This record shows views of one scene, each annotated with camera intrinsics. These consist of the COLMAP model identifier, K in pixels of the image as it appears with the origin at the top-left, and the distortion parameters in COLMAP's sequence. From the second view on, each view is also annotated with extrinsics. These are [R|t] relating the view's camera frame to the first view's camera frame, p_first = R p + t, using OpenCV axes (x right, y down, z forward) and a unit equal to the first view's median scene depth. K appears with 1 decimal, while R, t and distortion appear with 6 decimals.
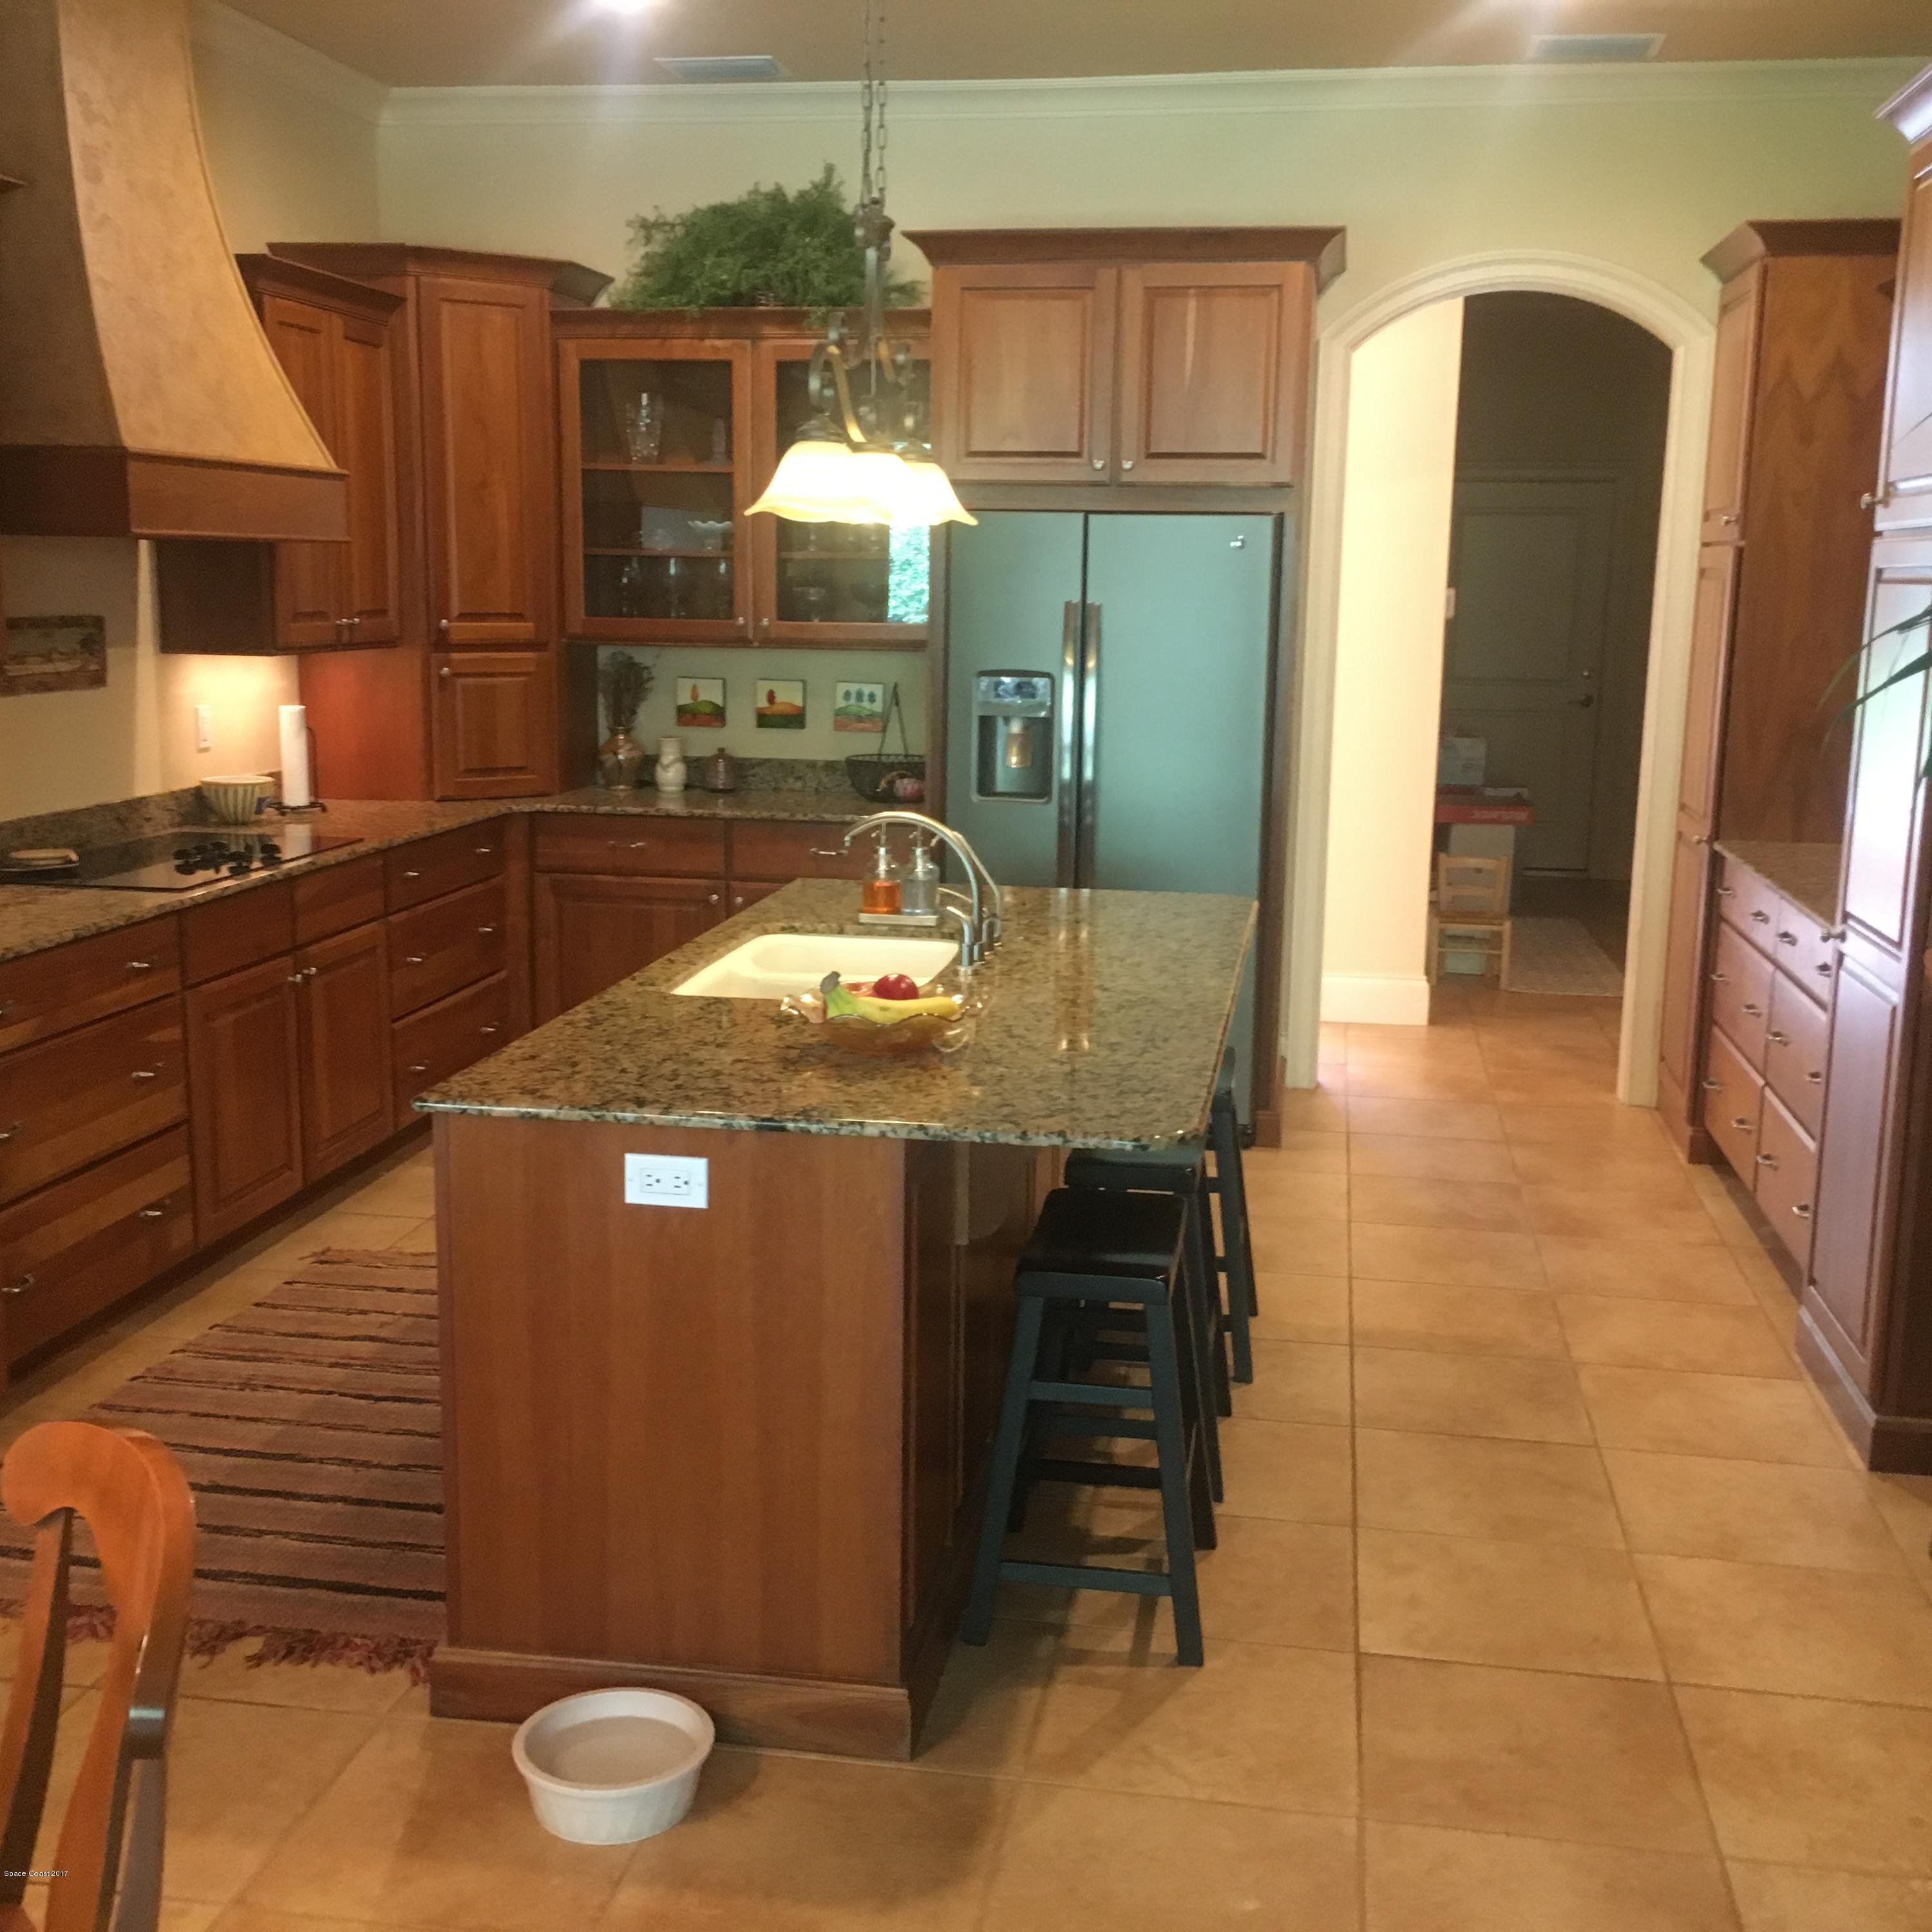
lens RADIAL K [[2195.0, 0, 958.8], [0, 2195.0, 968.8], [0, 0, 1]] dist [0.069879, -0.073476]
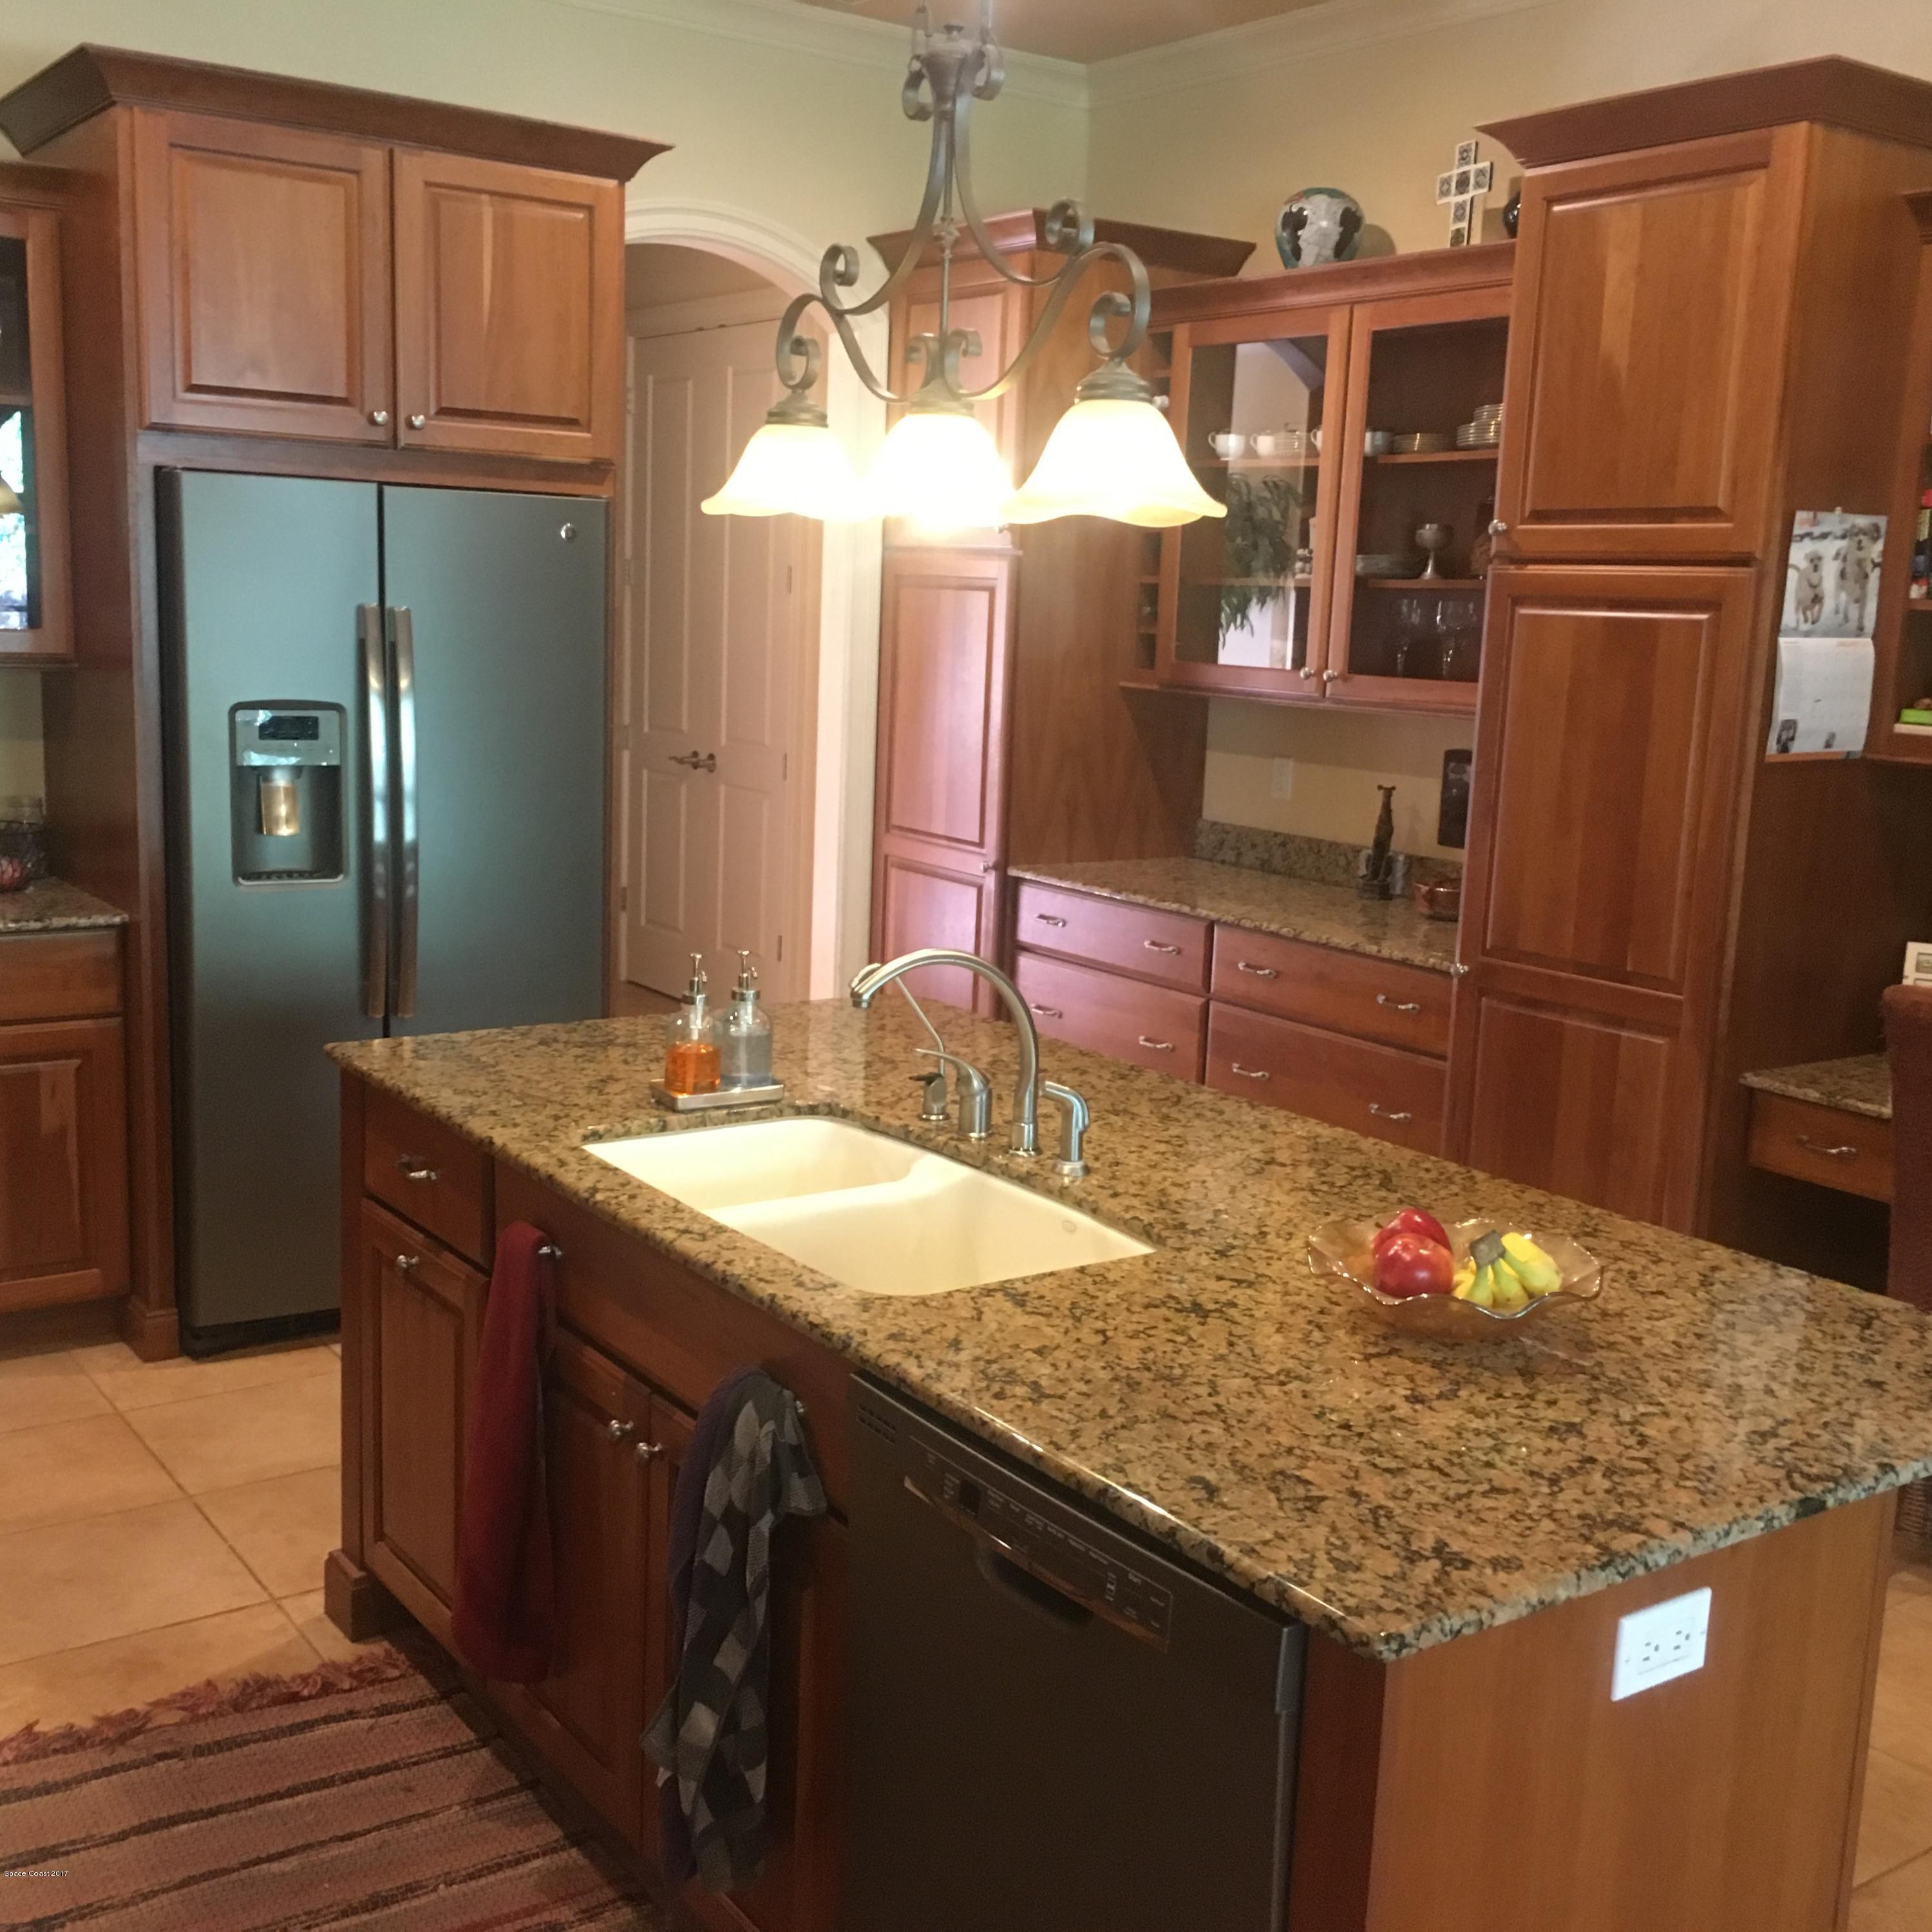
lens RADIAL K [[2195.0, 0, 958.8], [0, 2195.0, 968.8], [0, 0, 1]] dist [0.069879, -0.073476]
pose [[0.708249, -0.109473, 0.697423, -0.358441], [0.098244, 0.993575, 0.056190, -0.074491], [-0.699093, 0.028722, 0.714454, 0.371478]]
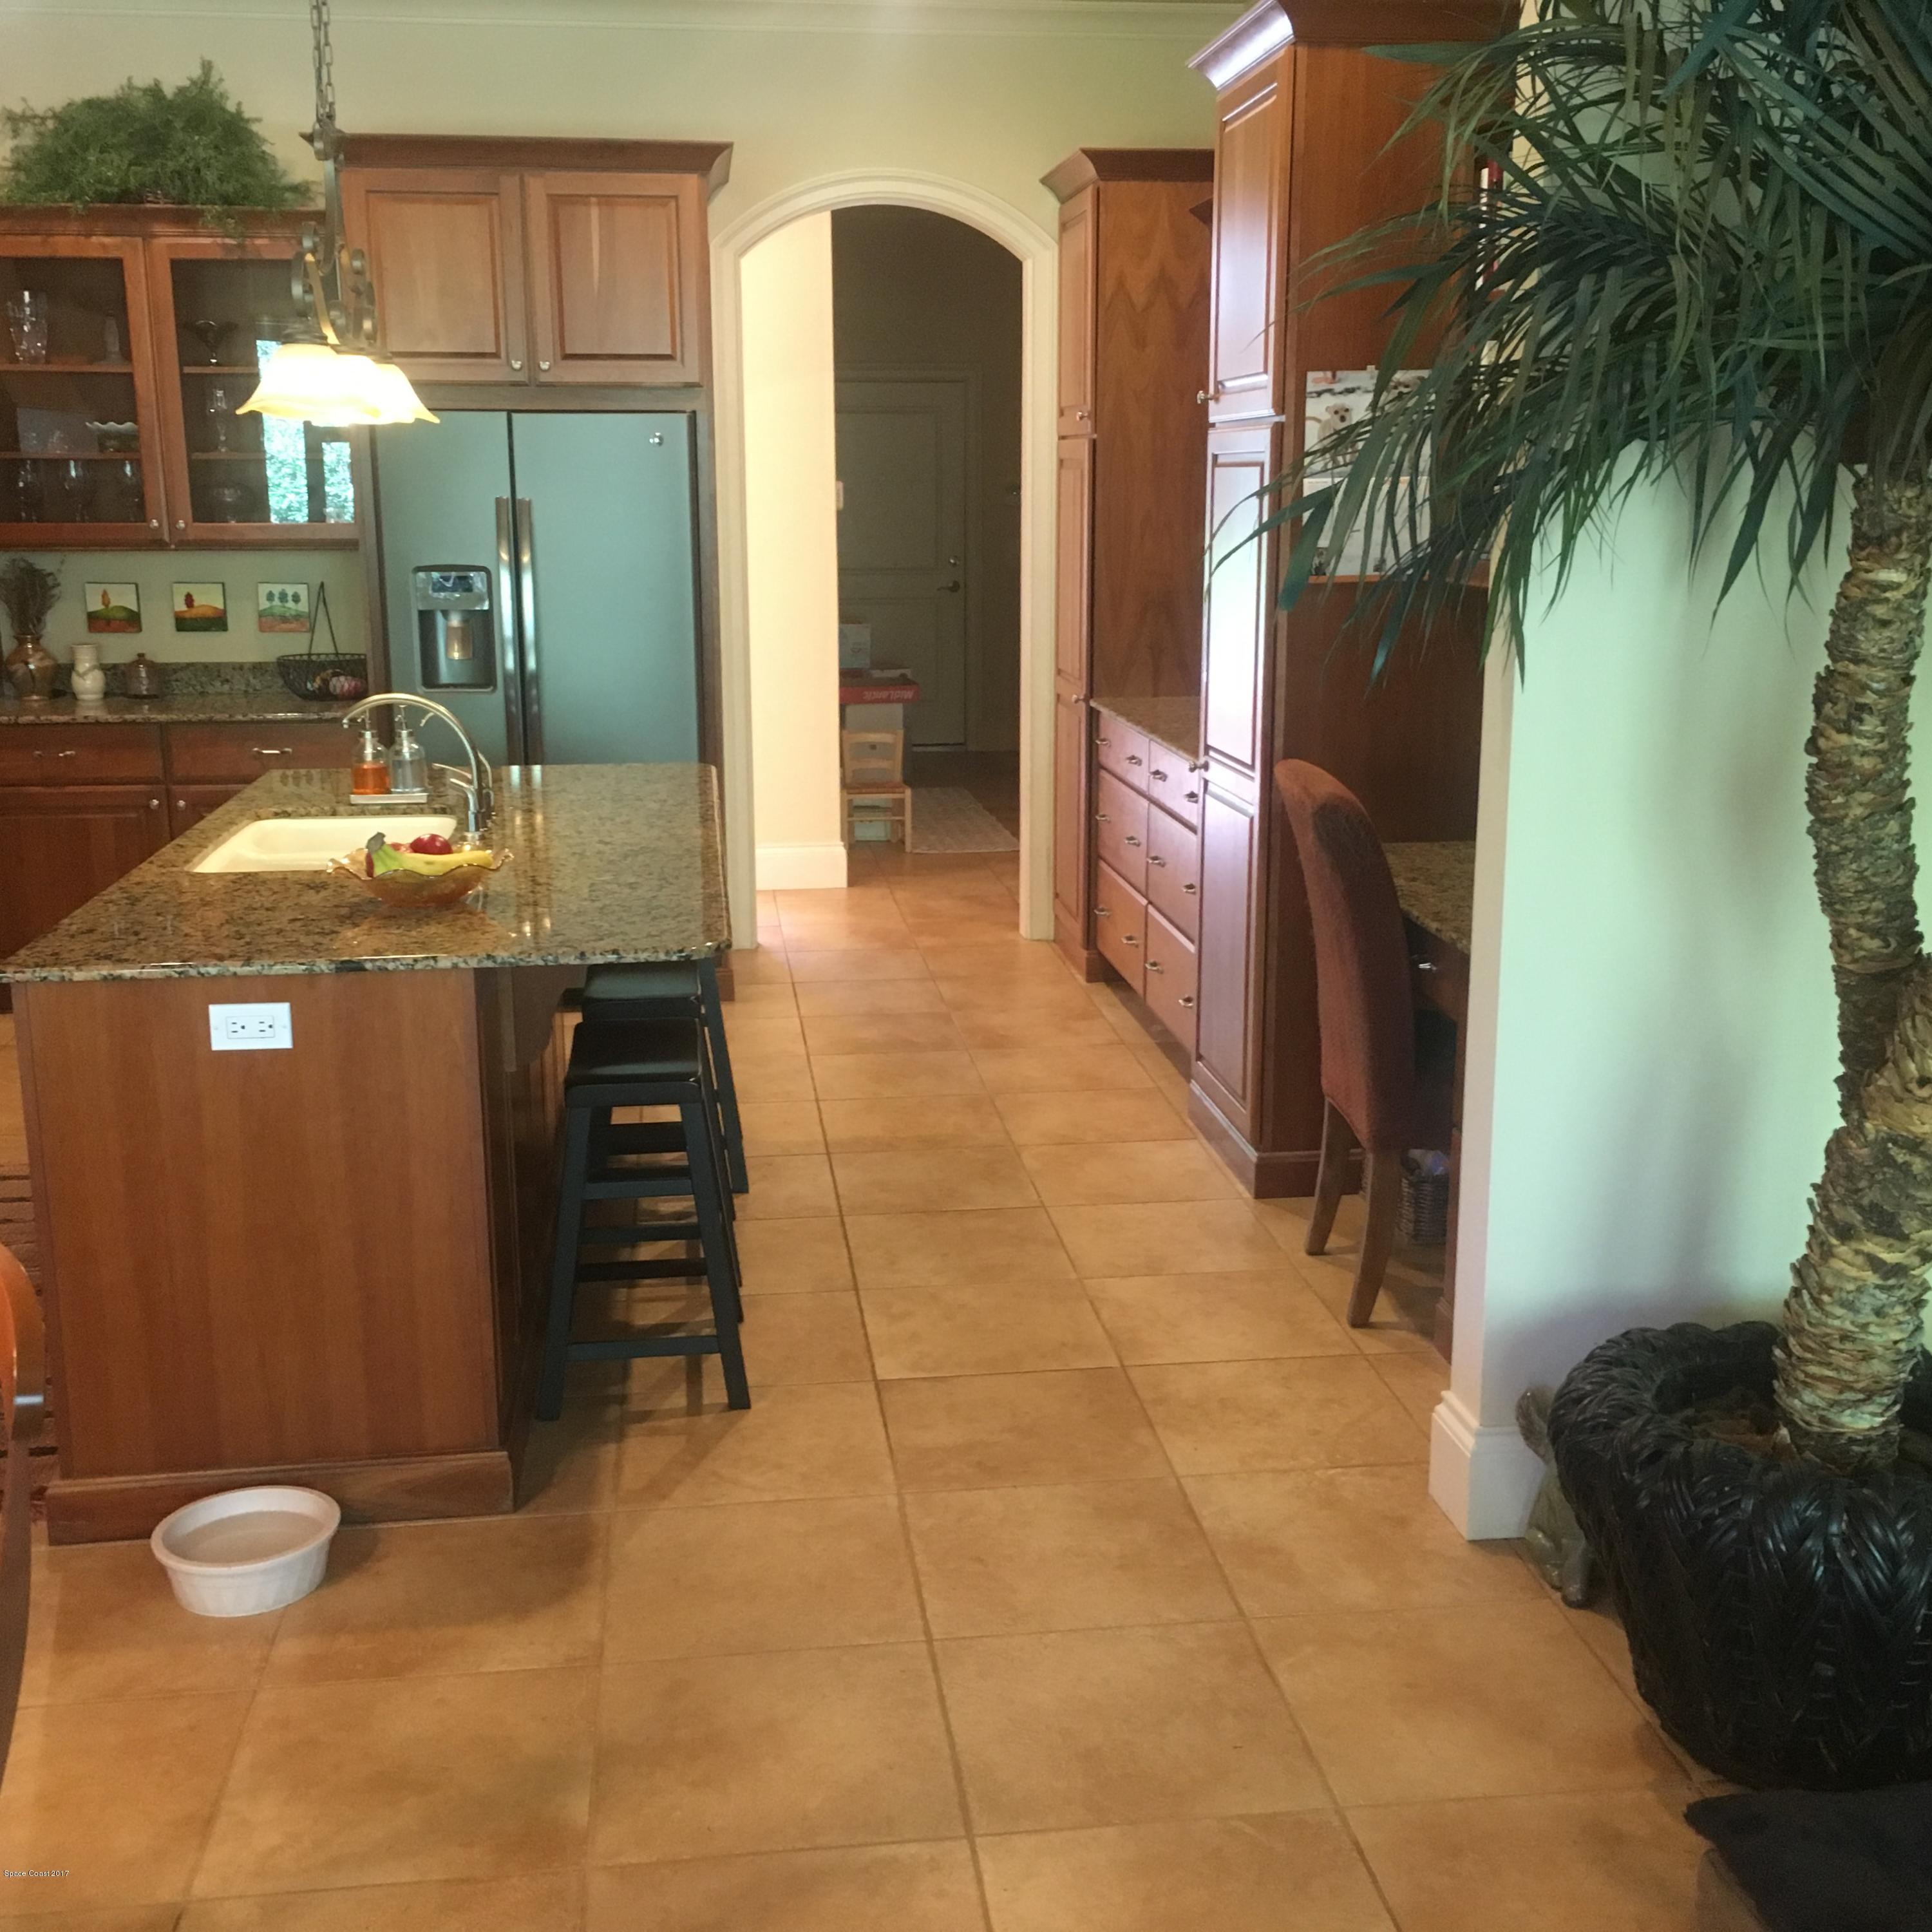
lens RADIAL K [[2195.0, 0, 958.8], [0, 2195.0, 968.8], [0, 0, 1]] dist [0.069879, -0.073476]
pose [[0.958180, -0.080975, 0.274469, -0.050622], [0.069222, 0.996232, 0.052256, 0.018431], [-0.277666, -0.031072, 0.960175, -0.084444]]
